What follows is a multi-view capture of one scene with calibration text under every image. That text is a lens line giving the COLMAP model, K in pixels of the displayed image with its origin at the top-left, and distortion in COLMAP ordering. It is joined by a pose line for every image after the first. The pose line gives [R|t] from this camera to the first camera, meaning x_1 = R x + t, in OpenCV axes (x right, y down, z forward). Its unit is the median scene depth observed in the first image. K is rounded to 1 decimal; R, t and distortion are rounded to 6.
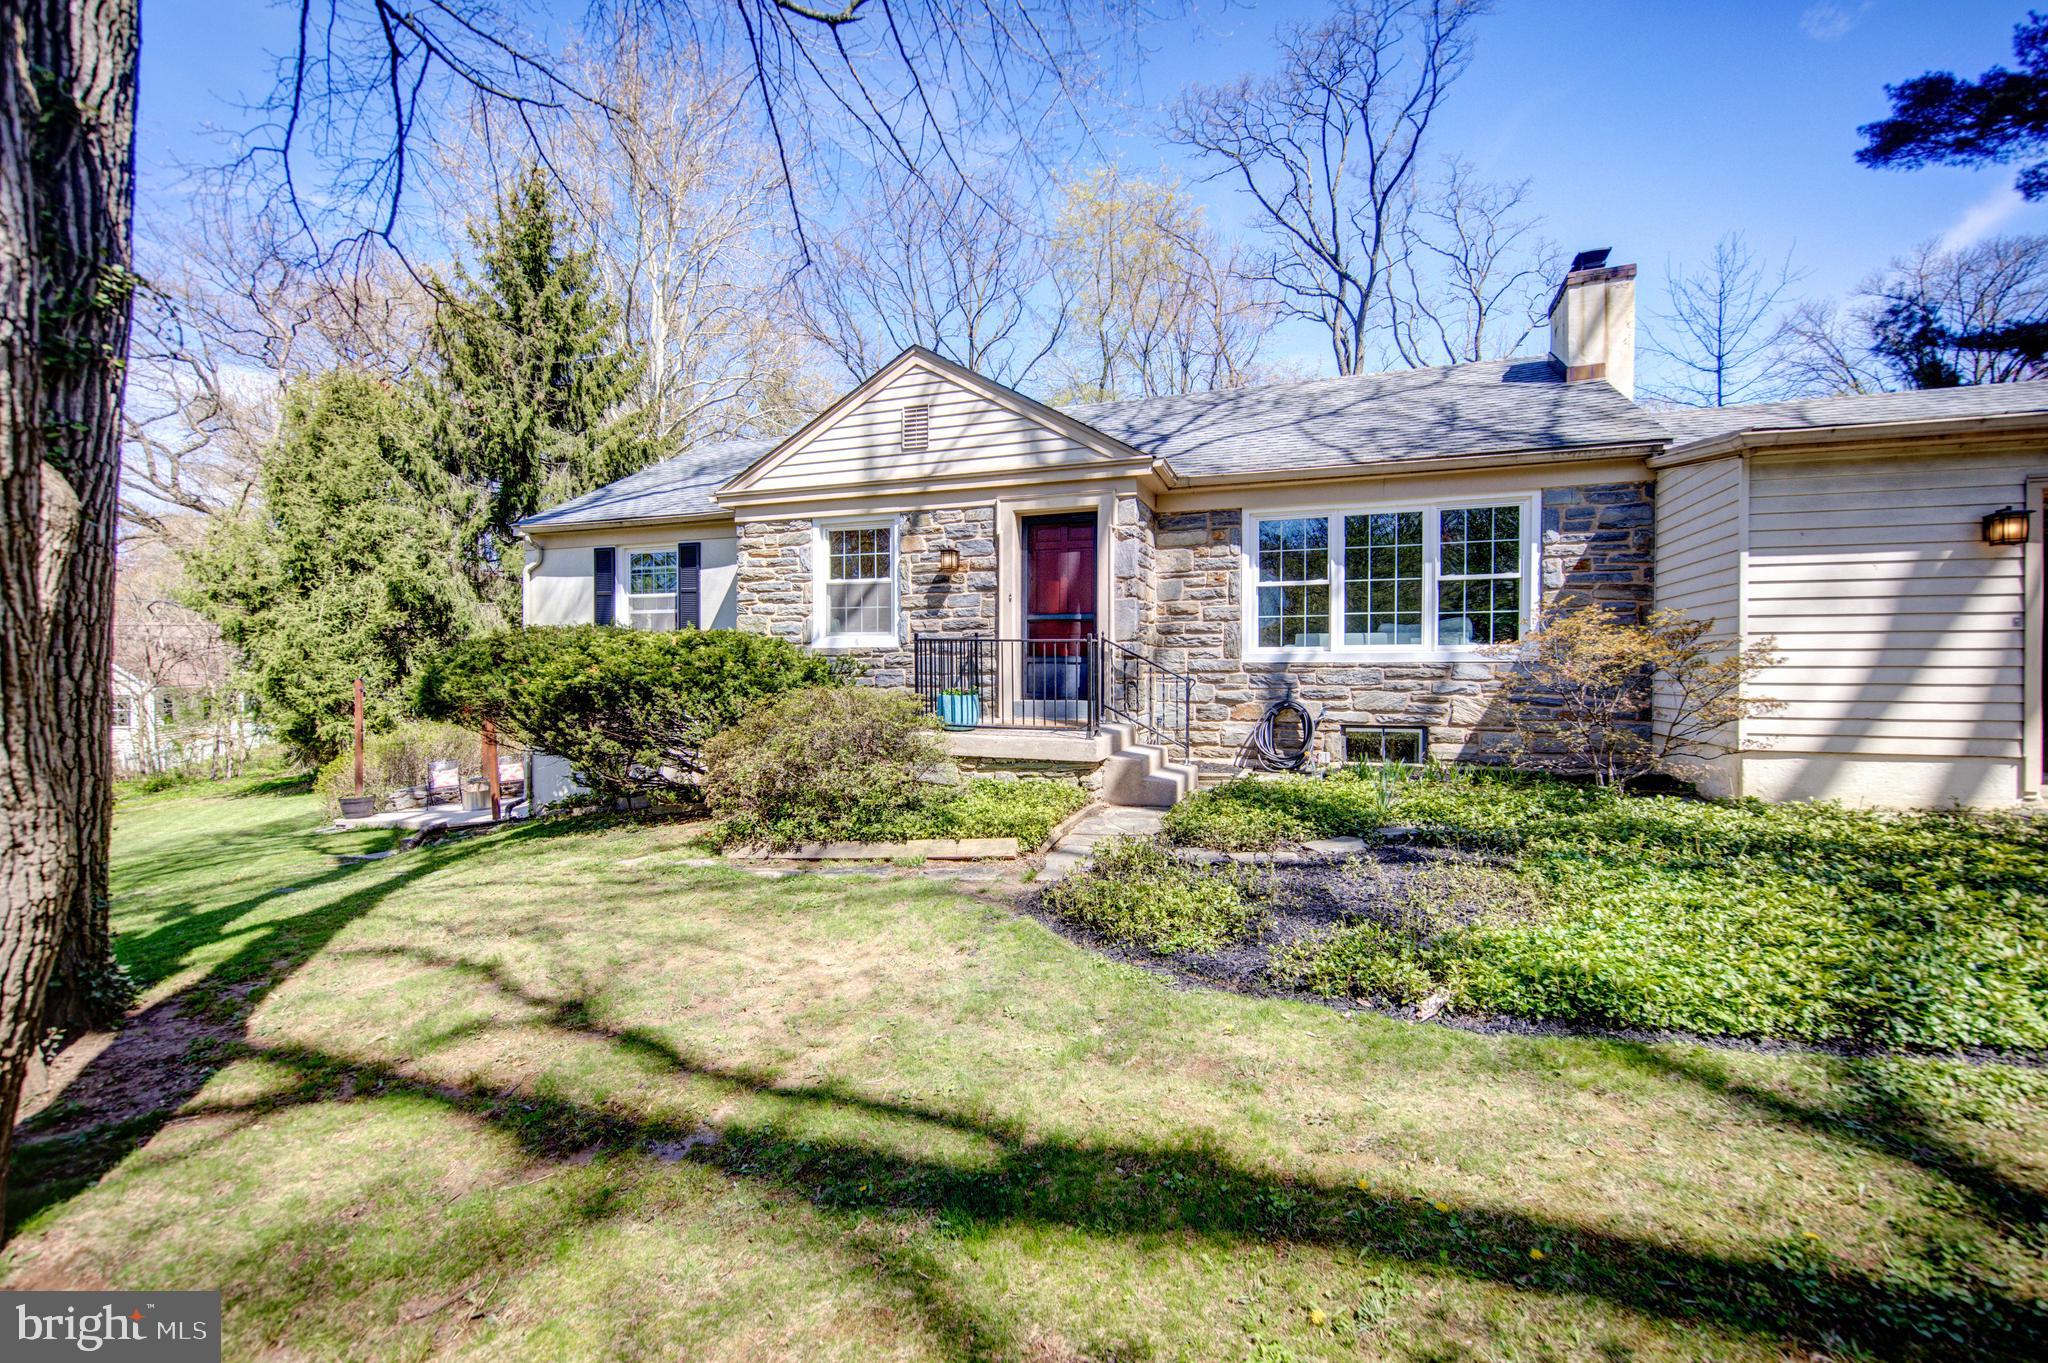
lens RADIAL K [[903.4, 0, 1037.0], [0, 903.4, 685.8], [0, 0, 1]] dist [0.006919, -0.003433]
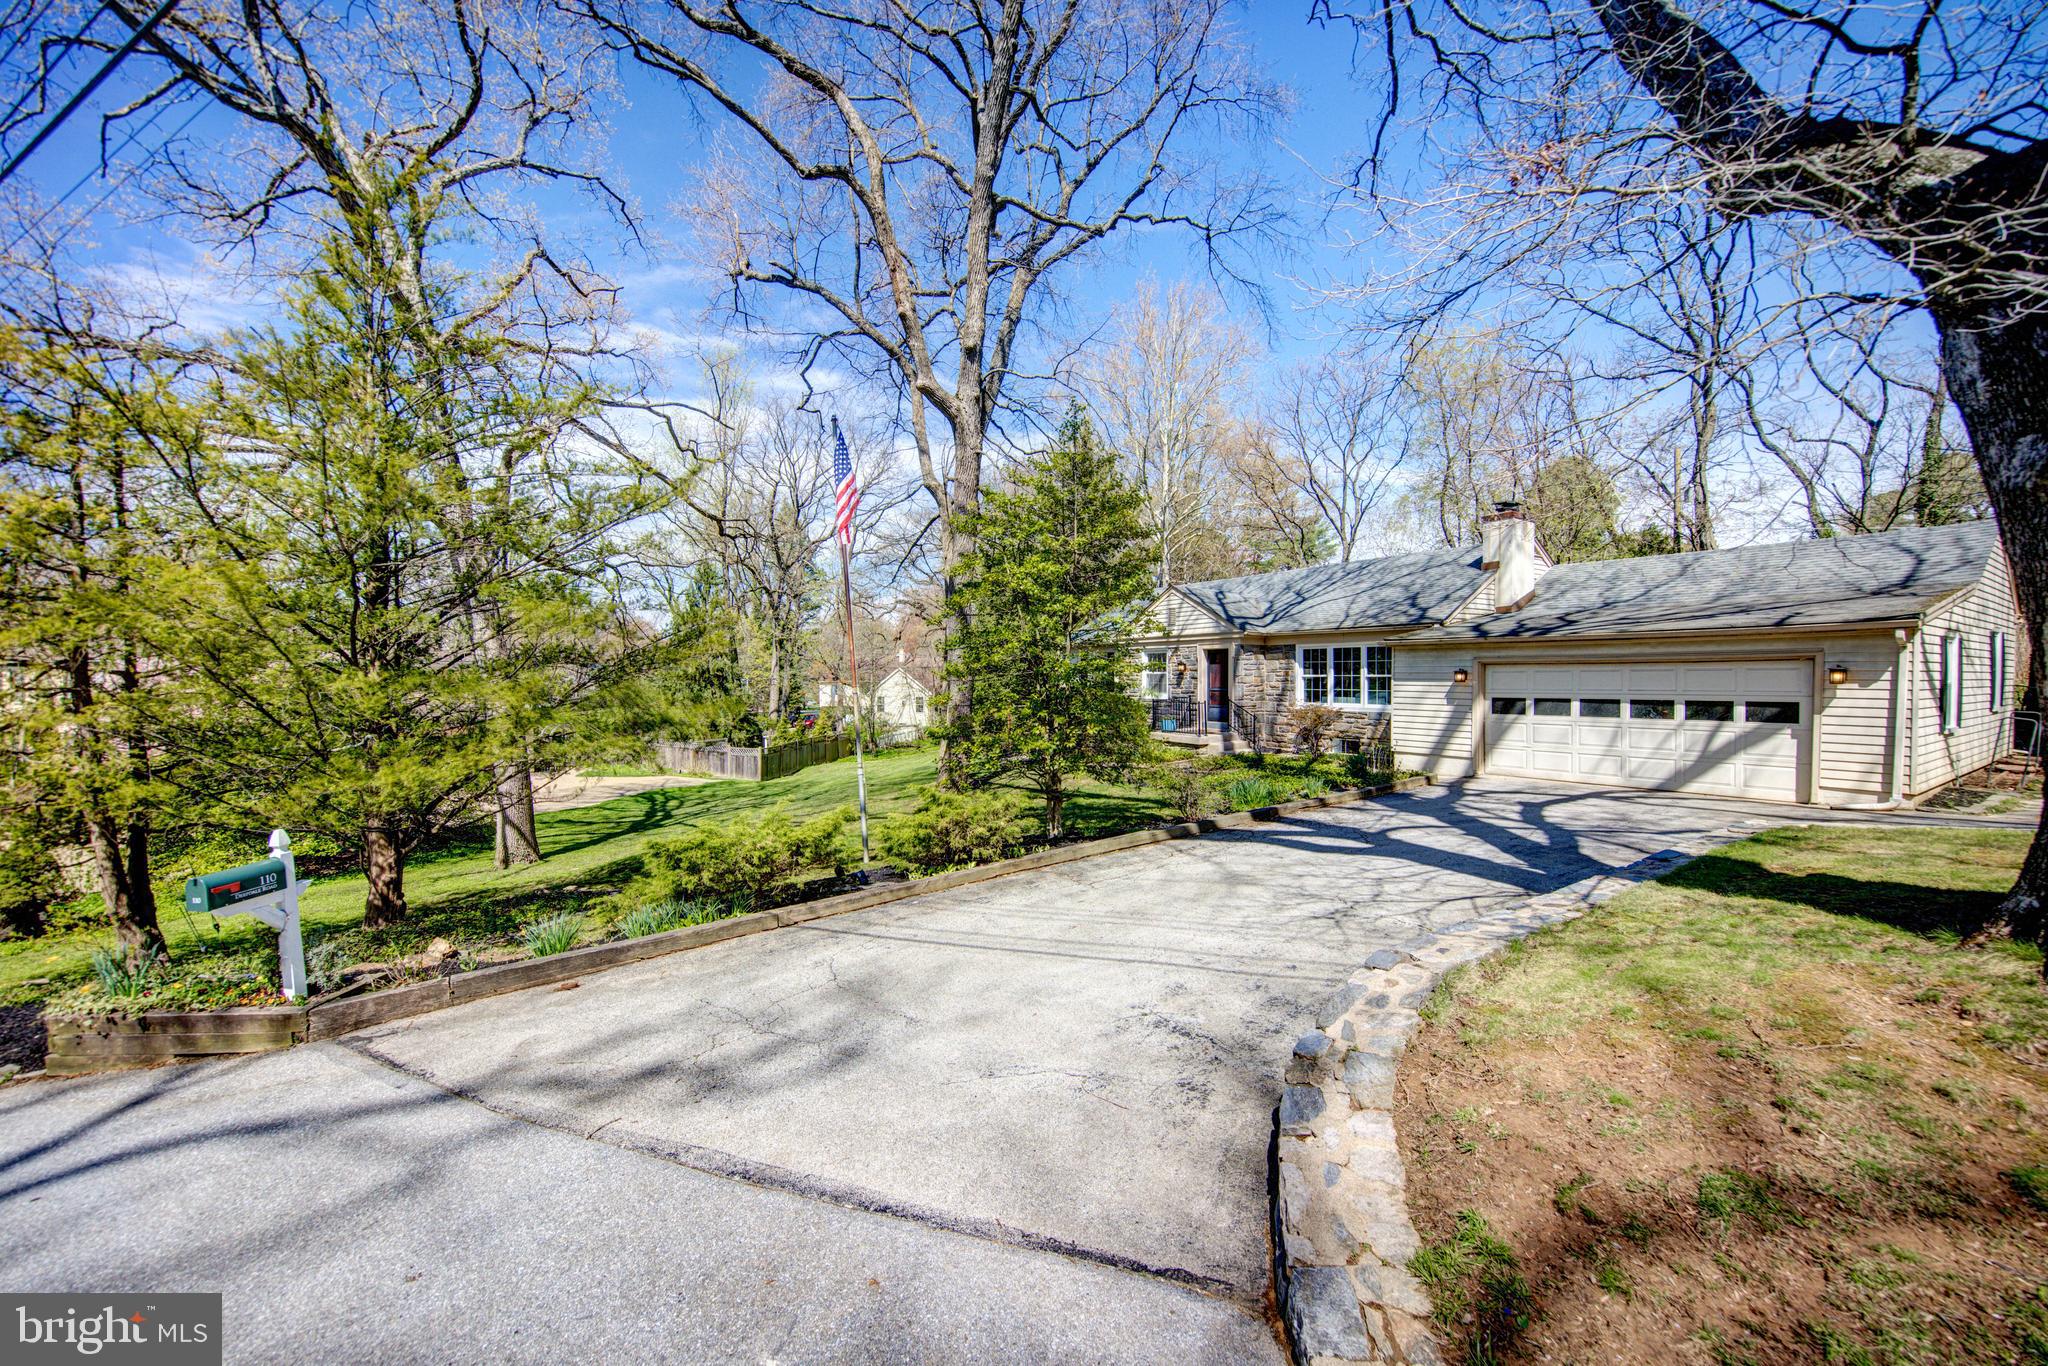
lens RADIAL K [[792.2, 0, 1023.1], [0, 792.2, 681.1], [0, 0, 1]] dist [-0.002183, -0.001757]
pose [[0.806660, 0.001436, -0.591015, 0.877973], [-0.000835, 0.999999, 0.001290, -0.099427], [0.591016, -0.000547, 0.806660, -1.118123]]
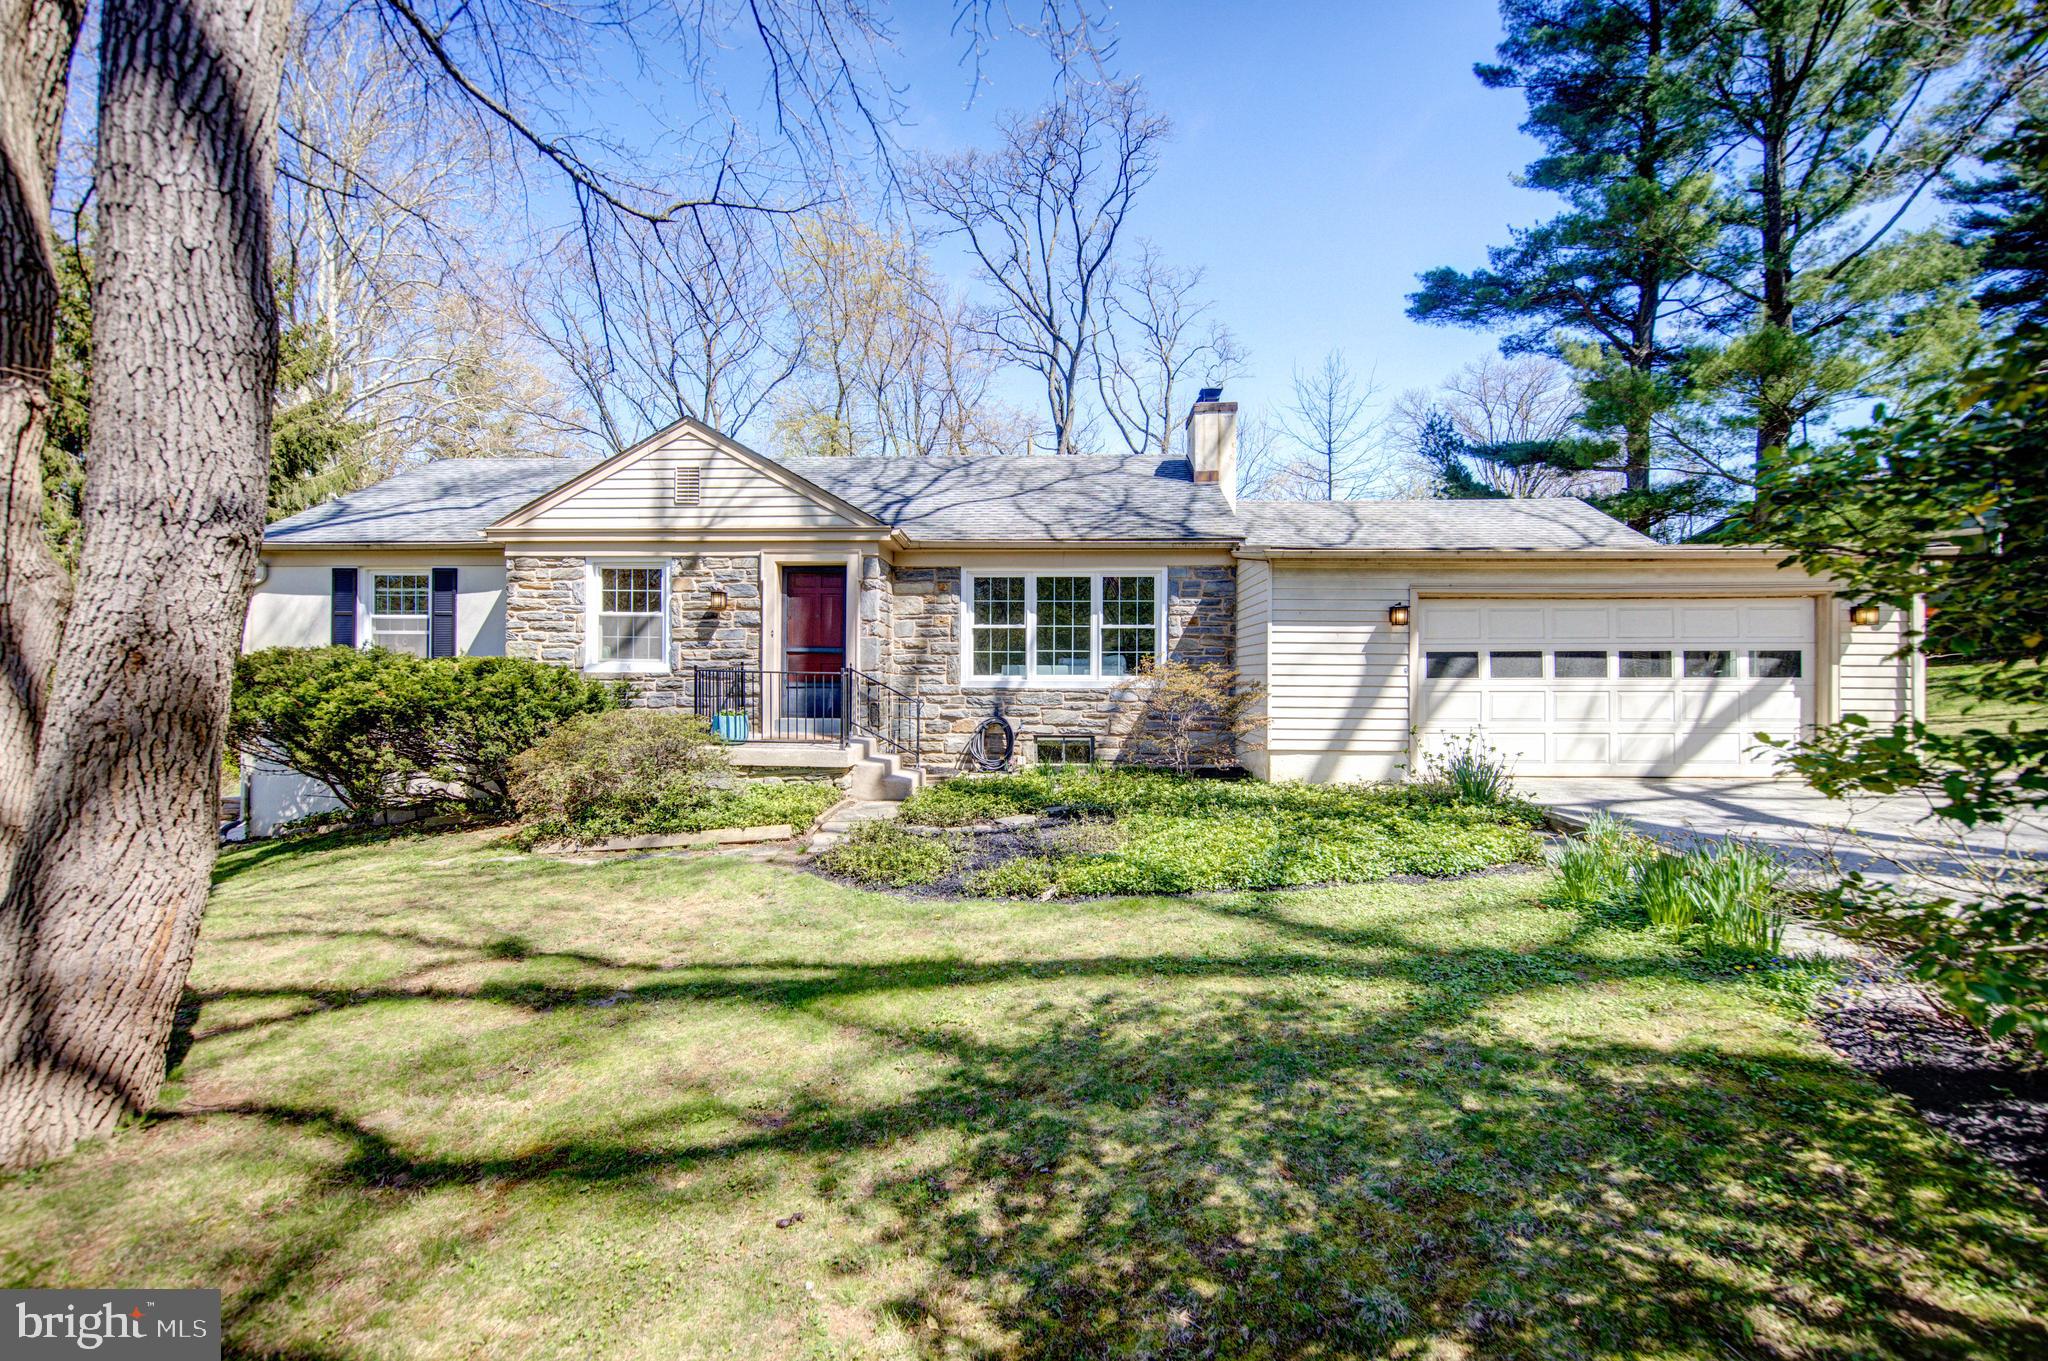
lens RADIAL K [[903.4, 0, 1034.0], [0, 903.4, 686.4], [0, 0, 1]] dist [0.006919, -0.003433]
pose [[0.958268, 0.002445, 0.285862, -0.037675], [-0.000337, 0.999972, -0.007422, -0.017302], [-0.285873, 0.007016, 0.958242, -0.248659]]
